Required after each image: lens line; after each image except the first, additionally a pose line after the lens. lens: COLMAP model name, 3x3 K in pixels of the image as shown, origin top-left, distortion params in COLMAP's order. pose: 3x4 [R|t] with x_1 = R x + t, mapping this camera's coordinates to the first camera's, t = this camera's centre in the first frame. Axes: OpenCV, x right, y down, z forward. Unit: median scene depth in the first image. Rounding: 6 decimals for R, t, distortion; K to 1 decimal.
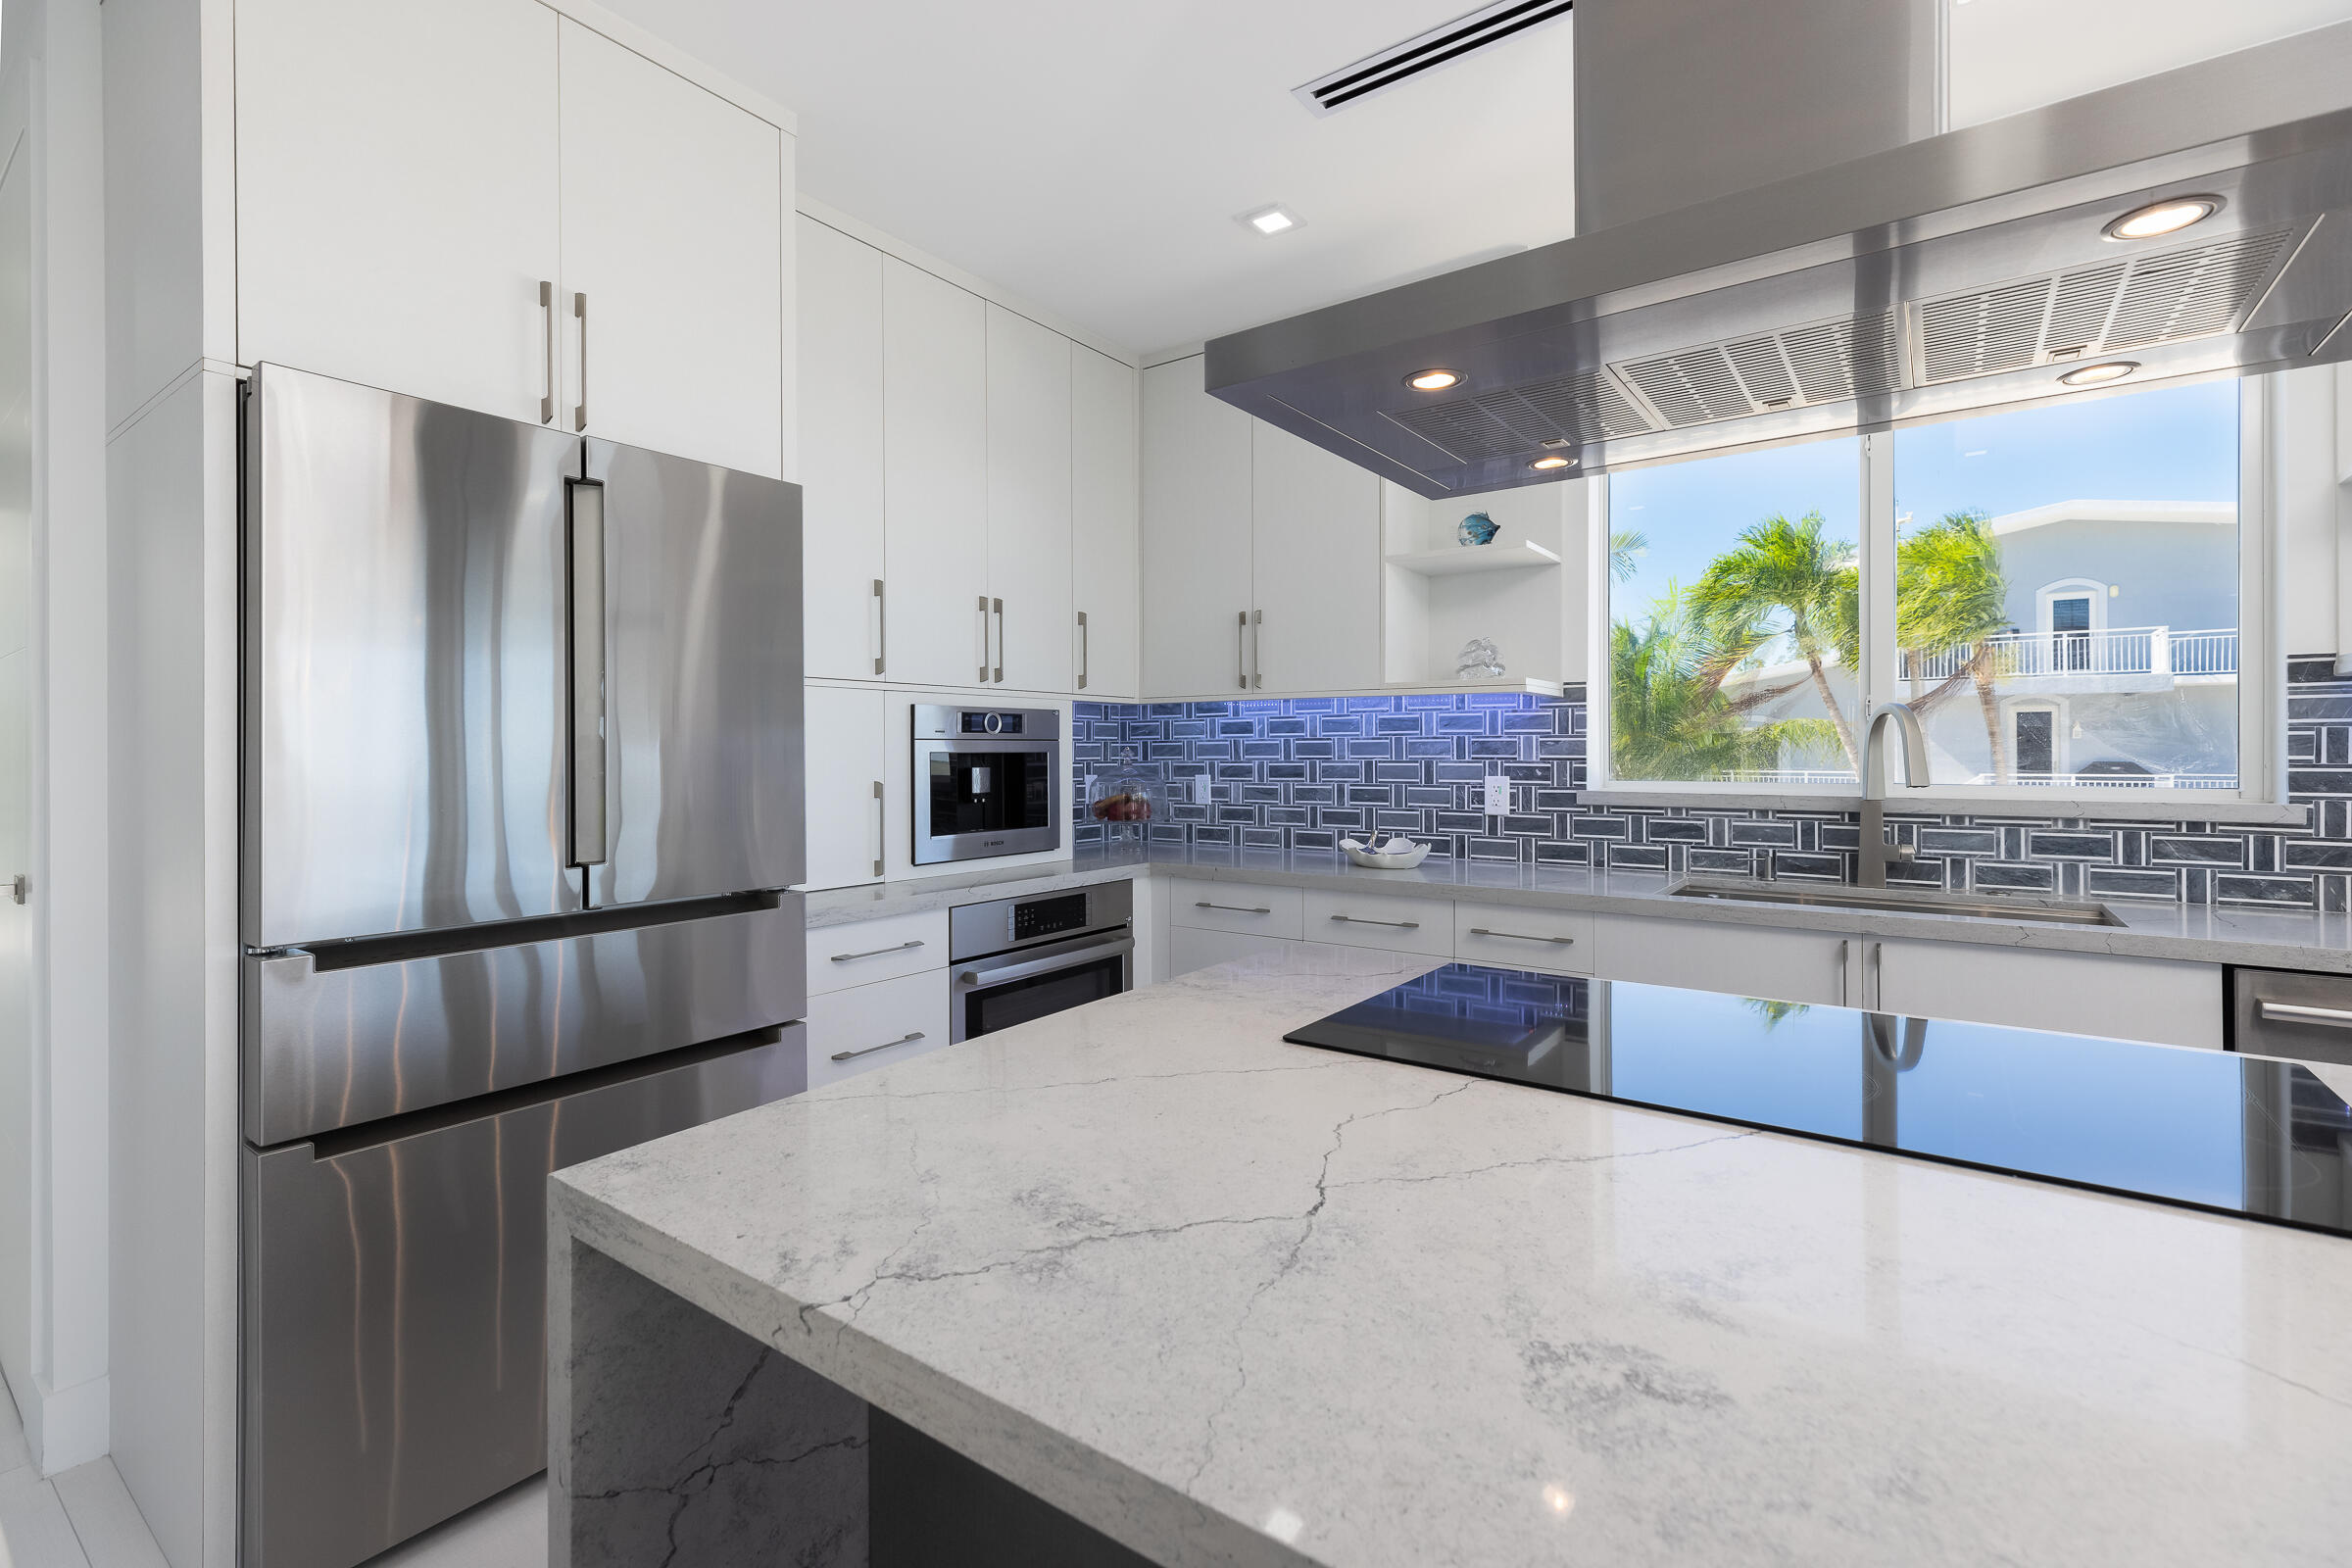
lens RADIAL K [[1062.1, 0, 1165.2], [0, 1062.1, 746.7], [0, 0, 1]] dist [0.000068, 0.000009]
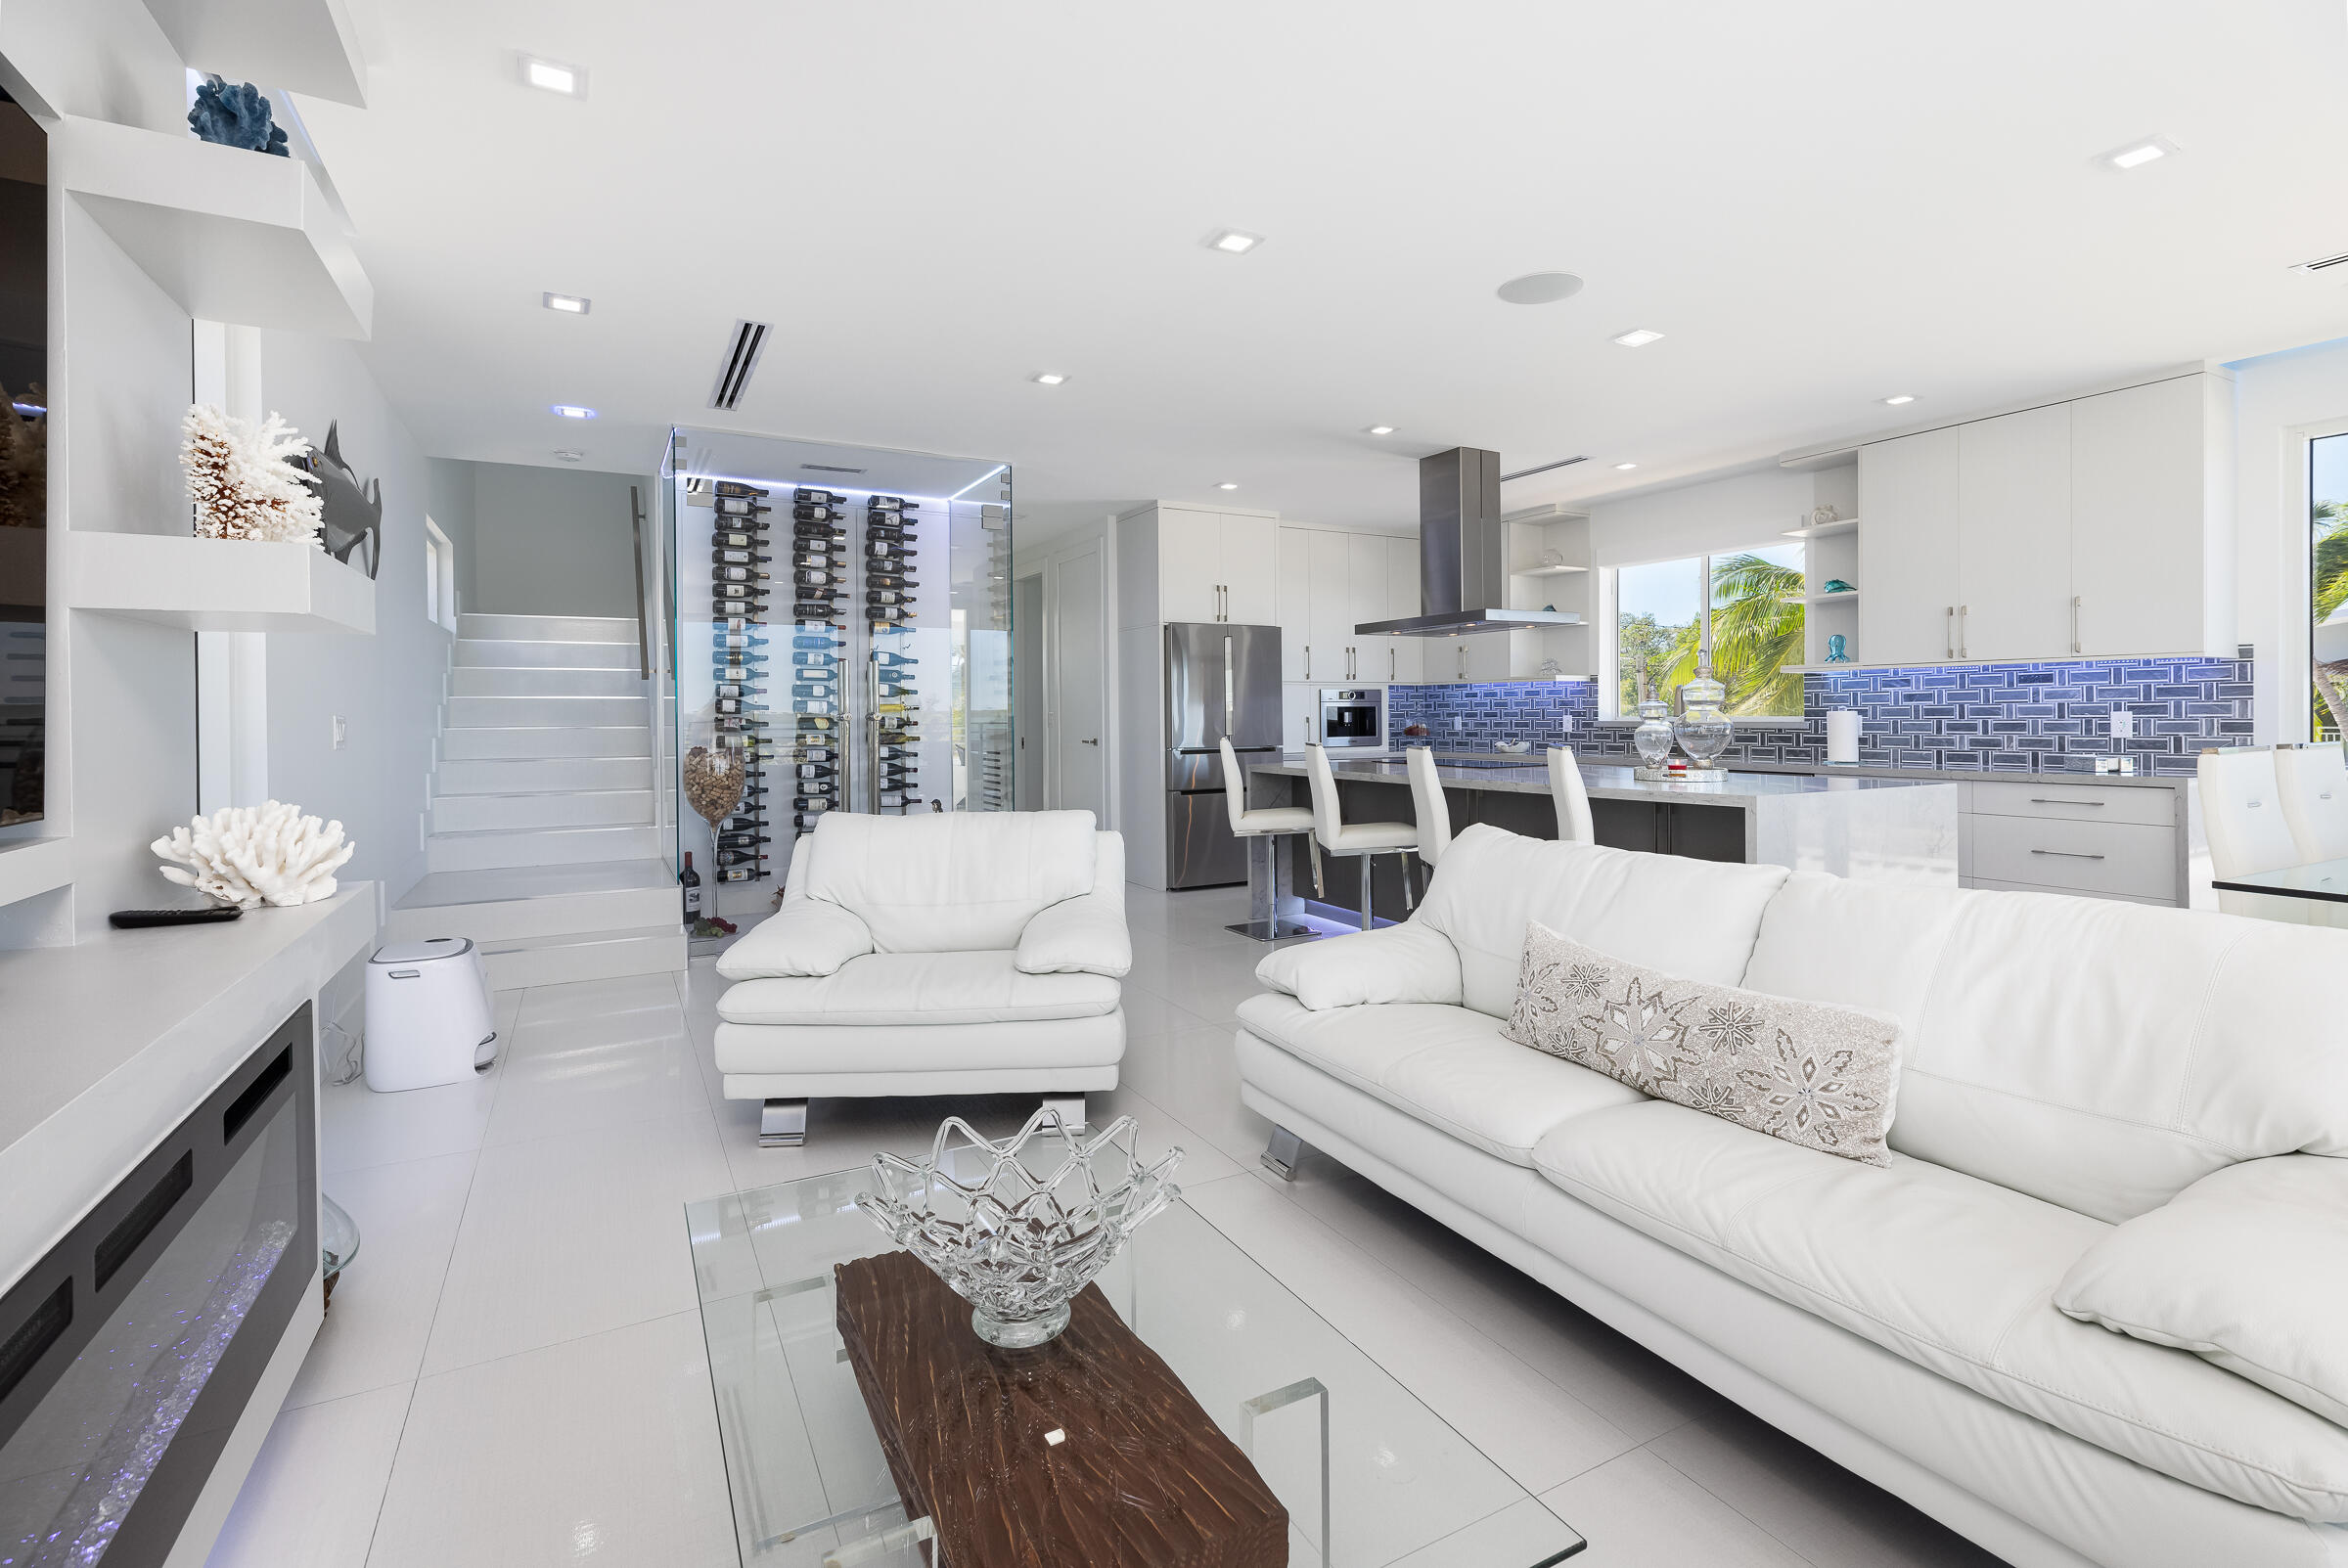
lens RADIAL K [[1056.3, 0, 1169.2], [0, 1056.3, 714.7], [0, 0, 1]] dist [0.000270, 0.000095]
pose [[0.902407, -0.004178, -0.430864, 0.543359], [0.007399, 0.999956, 0.005801, 0.006848], [0.430821, -0.008423, 0.902398, -1.515333]]
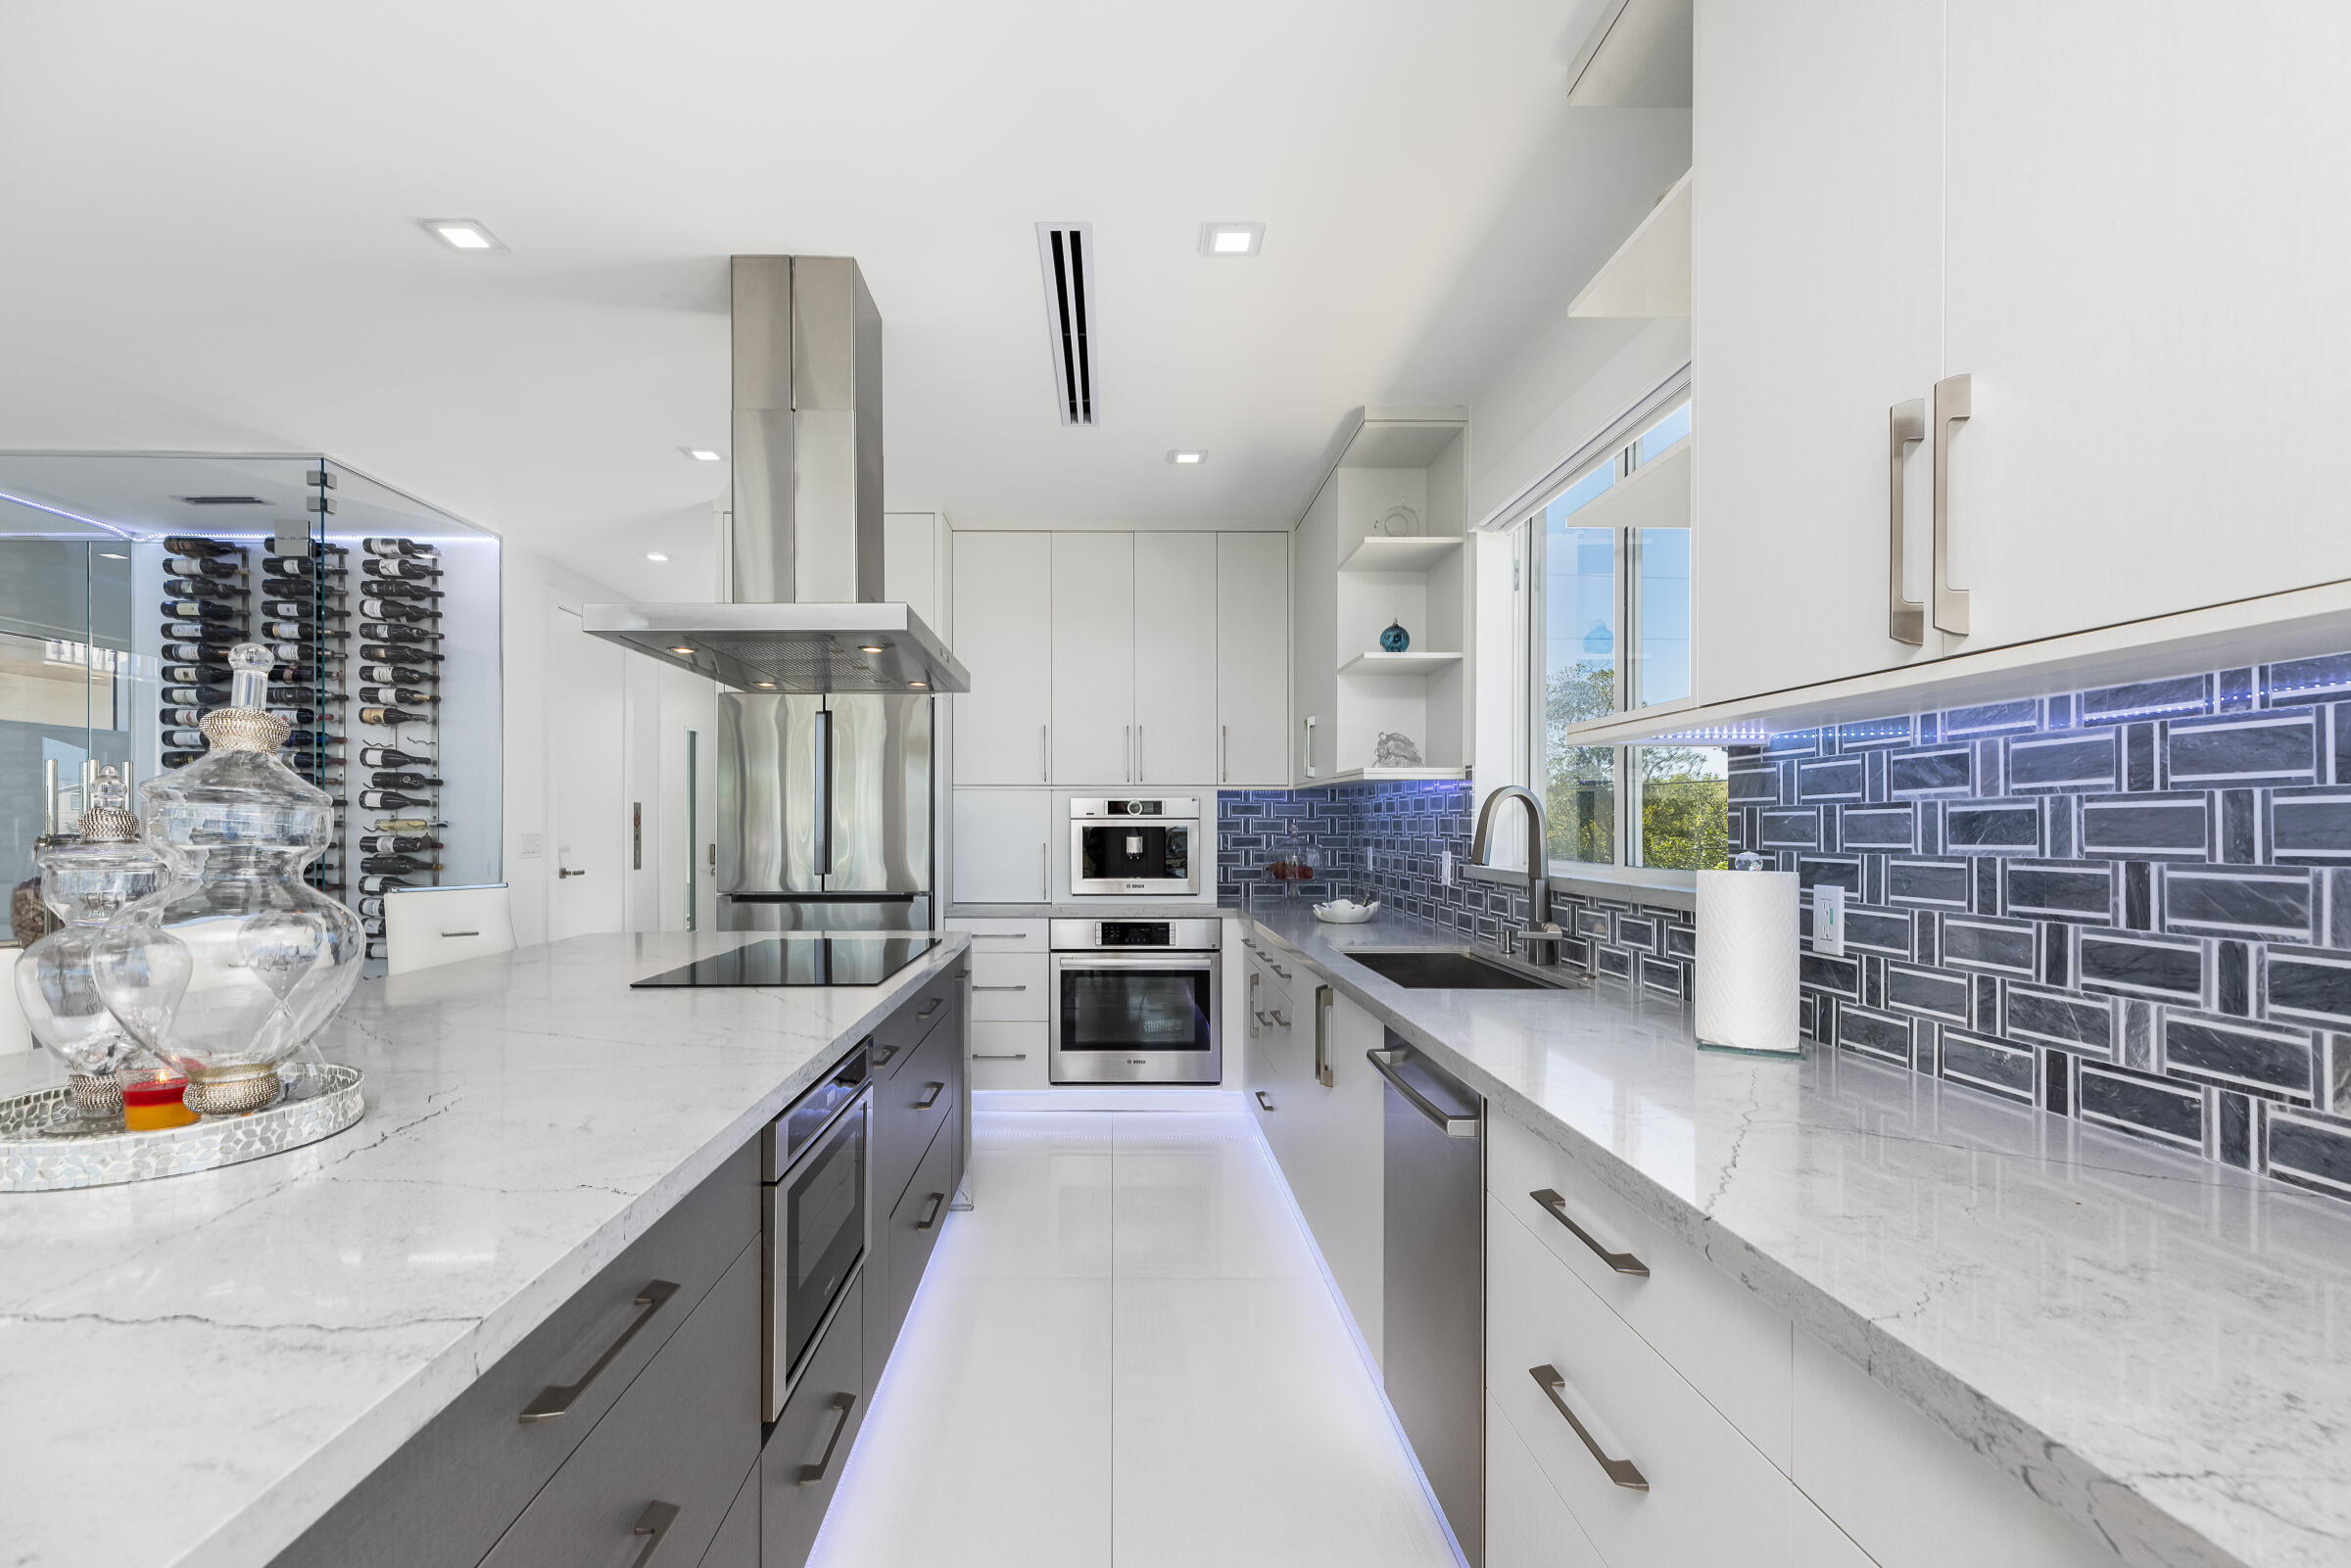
lens RADIAL K [[1072.1, 0, 1127.9], [0, 1072.1, 829.5], [0, 0, 1]] dist [0.002144, 0.000013]
pose [[0.604241, 0.007795, -0.796764, 1.050280], [0.000554, 0.999948, 0.010204, -0.006398], [0.796802, -0.006607, 0.604205, 0.053920]]
